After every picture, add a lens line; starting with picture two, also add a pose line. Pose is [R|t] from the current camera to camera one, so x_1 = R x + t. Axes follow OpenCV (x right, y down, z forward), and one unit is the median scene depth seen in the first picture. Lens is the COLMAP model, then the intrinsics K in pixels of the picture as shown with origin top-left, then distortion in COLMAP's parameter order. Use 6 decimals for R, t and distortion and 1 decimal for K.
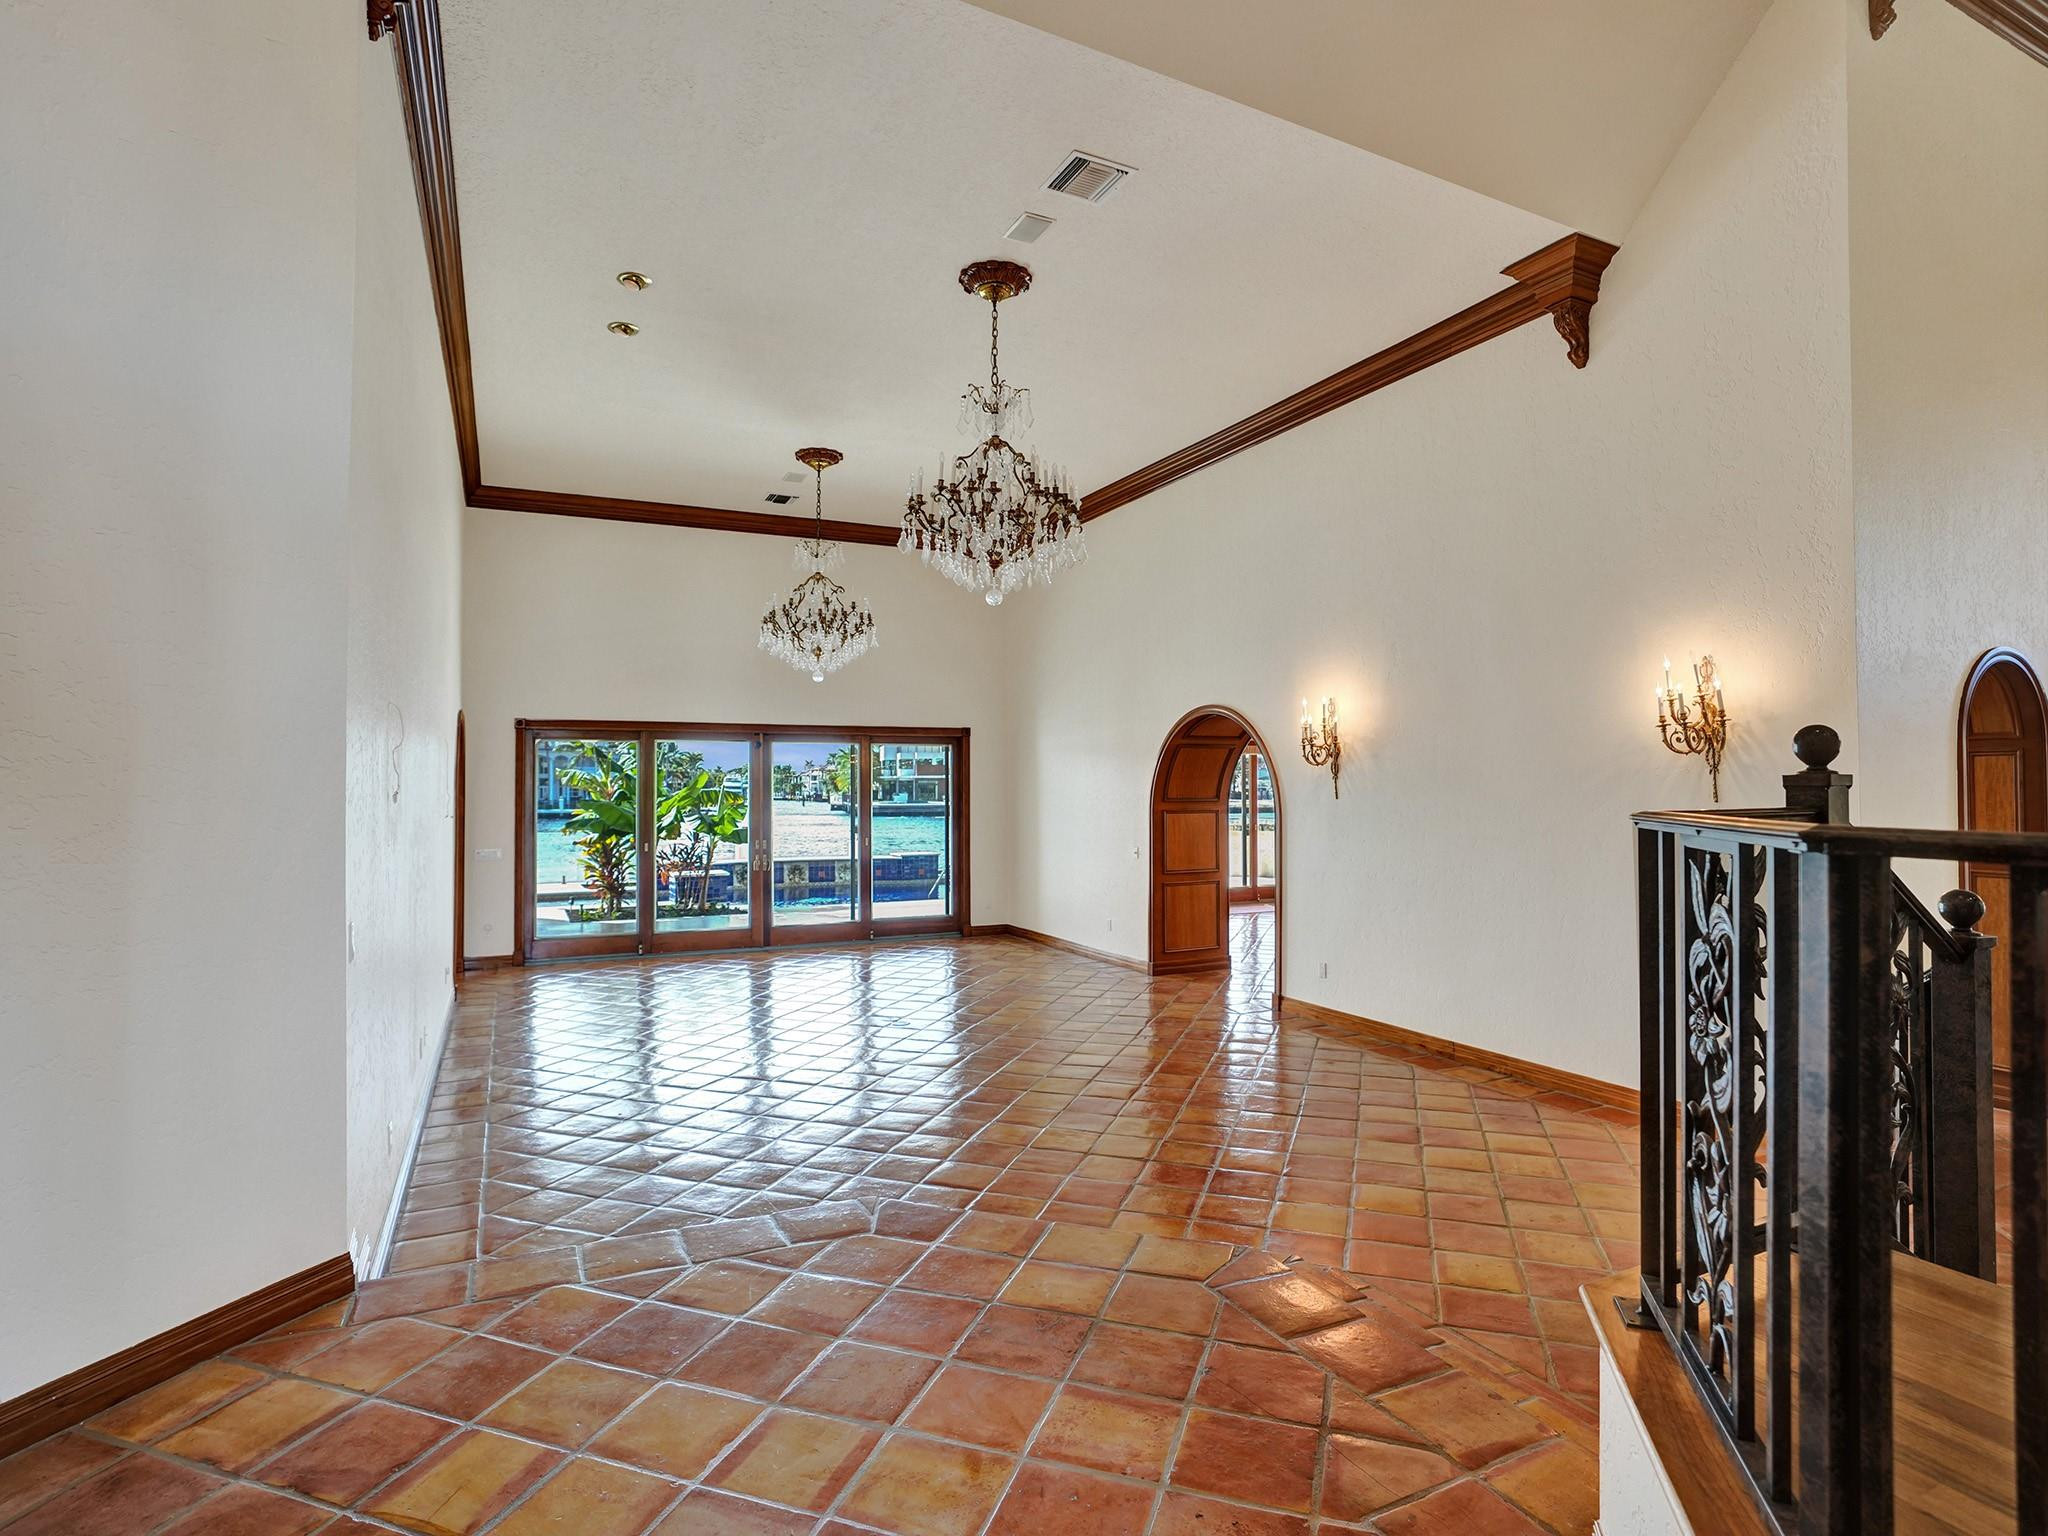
lens RADIAL K [[1058.4, 0, 1025.2], [0, 1058.4, 762.4], [0, 0, 1]] dist [-0.034757, -0.000772]
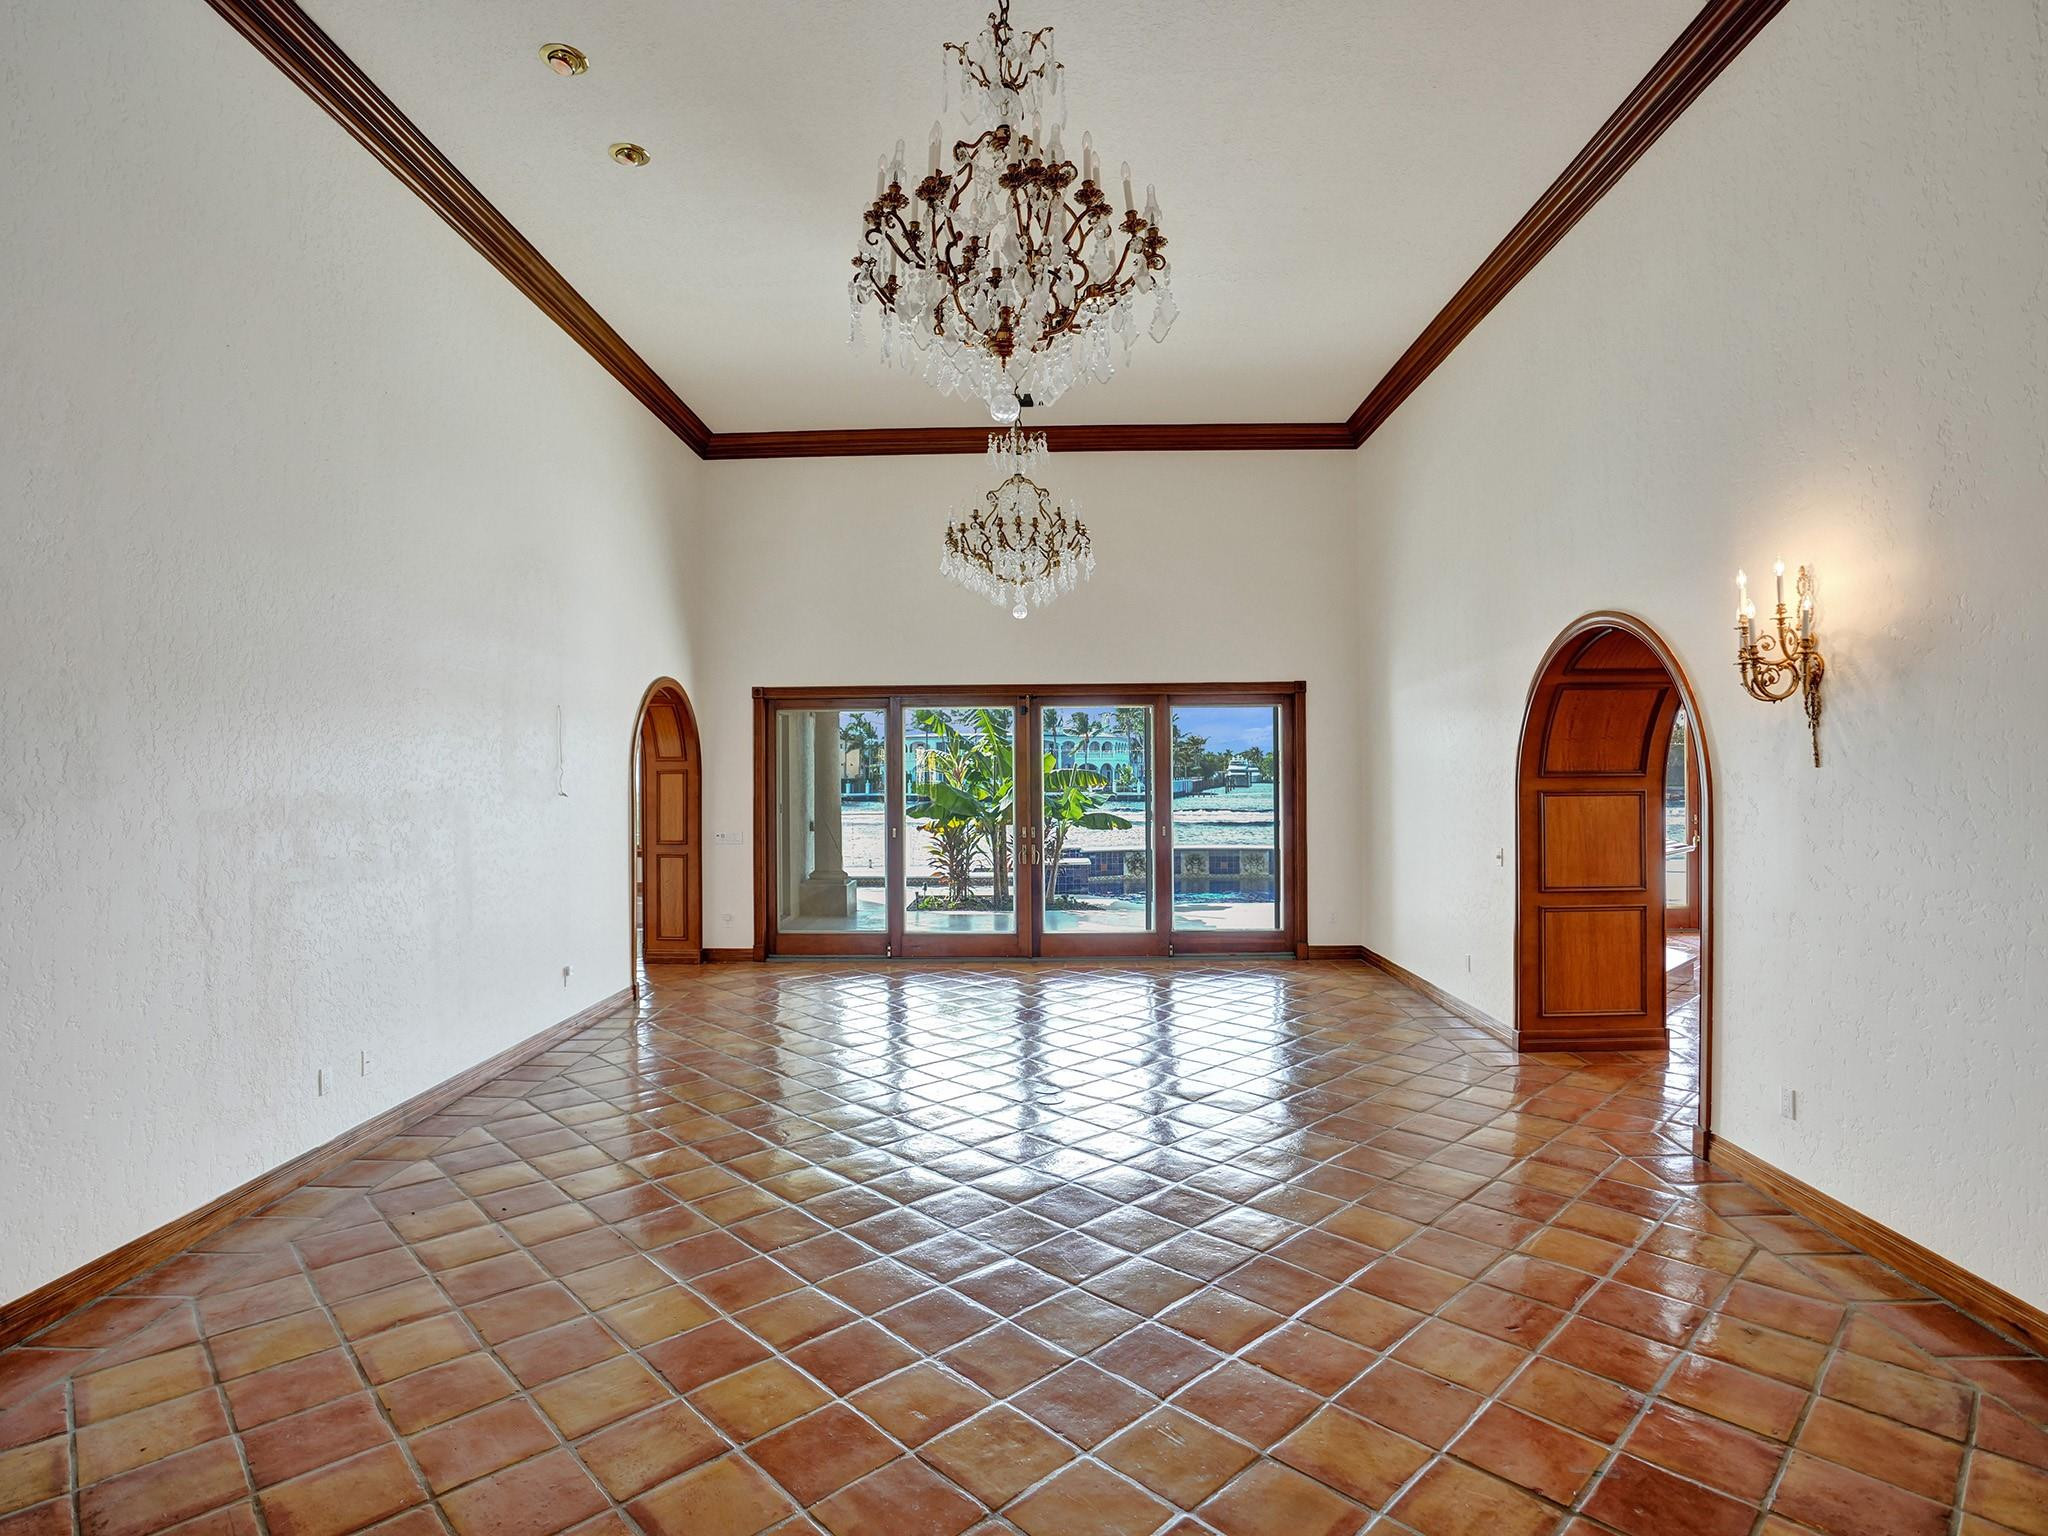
lens RADIAL K [[1065.6, 0, 1024.0], [0, 1065.6, 768.0], [0, 0, 1]] dist [-0.065303, 0.034027]
pose [[0.888519, -0.006188, -0.458798, 0.140588], [0.015779, 0.999730, 0.017074, 0.015368], [0.458569, -0.022409, 0.888376, 0.294960]]
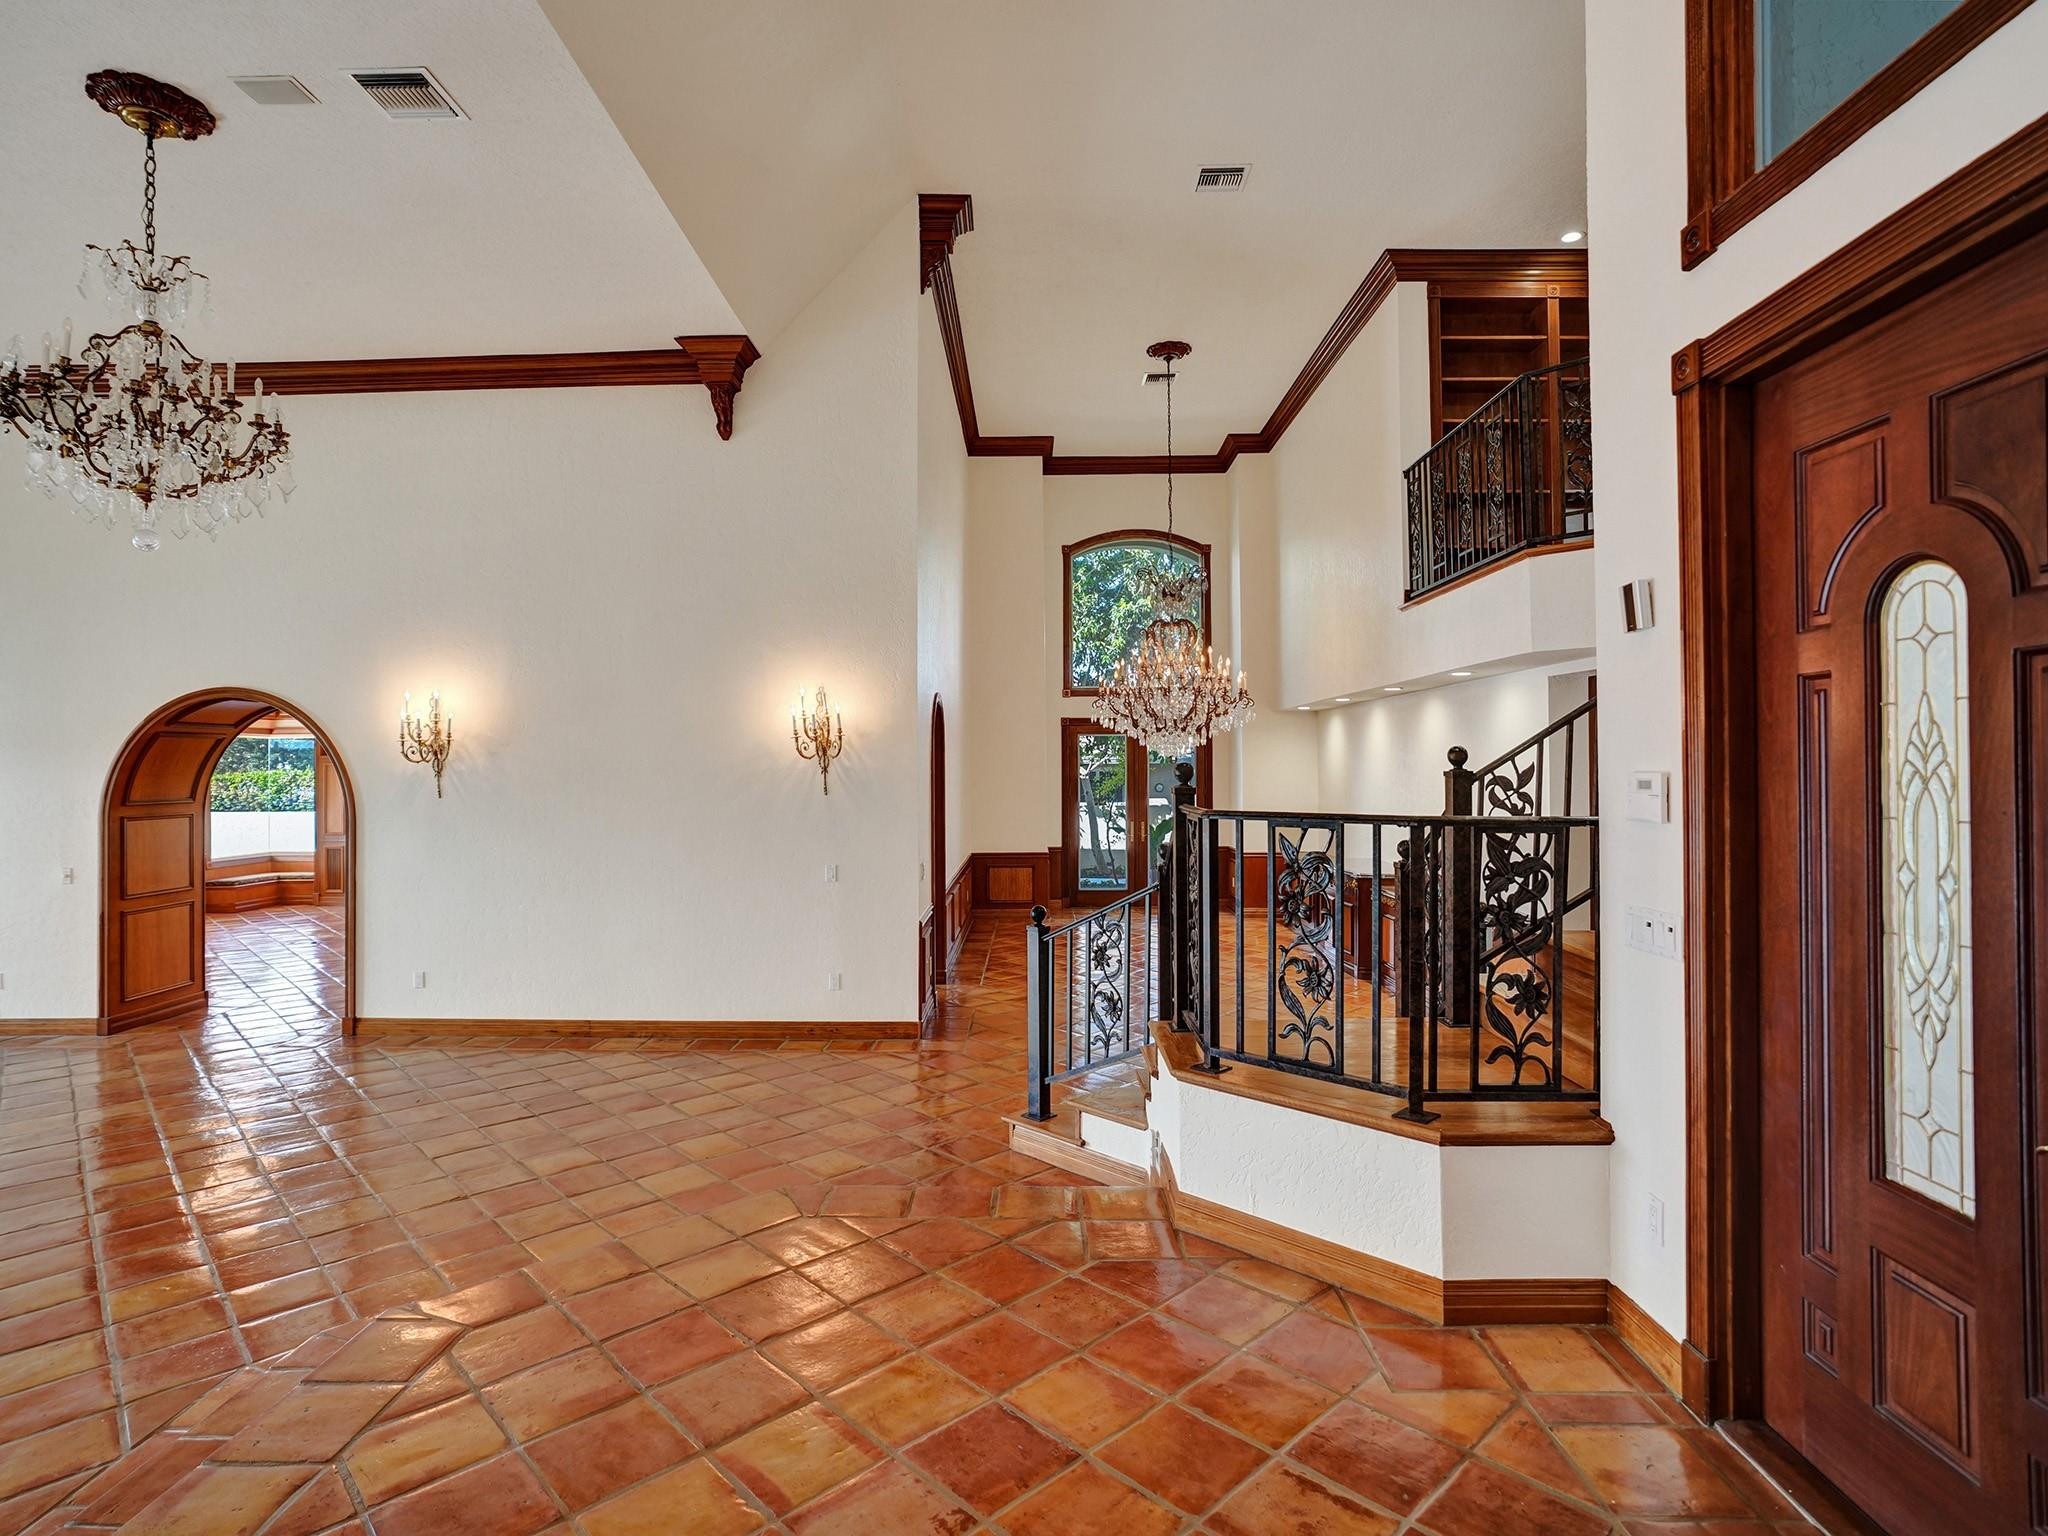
lens RADIAL K [[1058.4, 0, 1025.2], [0, 1058.4, 762.4], [0, 0, 1]] dist [-0.034757, -0.000772]
pose [[0.455531, 0.001969, 0.890217, -0.230774], [-0.015133, 0.999870, 0.005532, -0.008435], [-0.890091, -0.015992, 0.455502, 0.072398]]
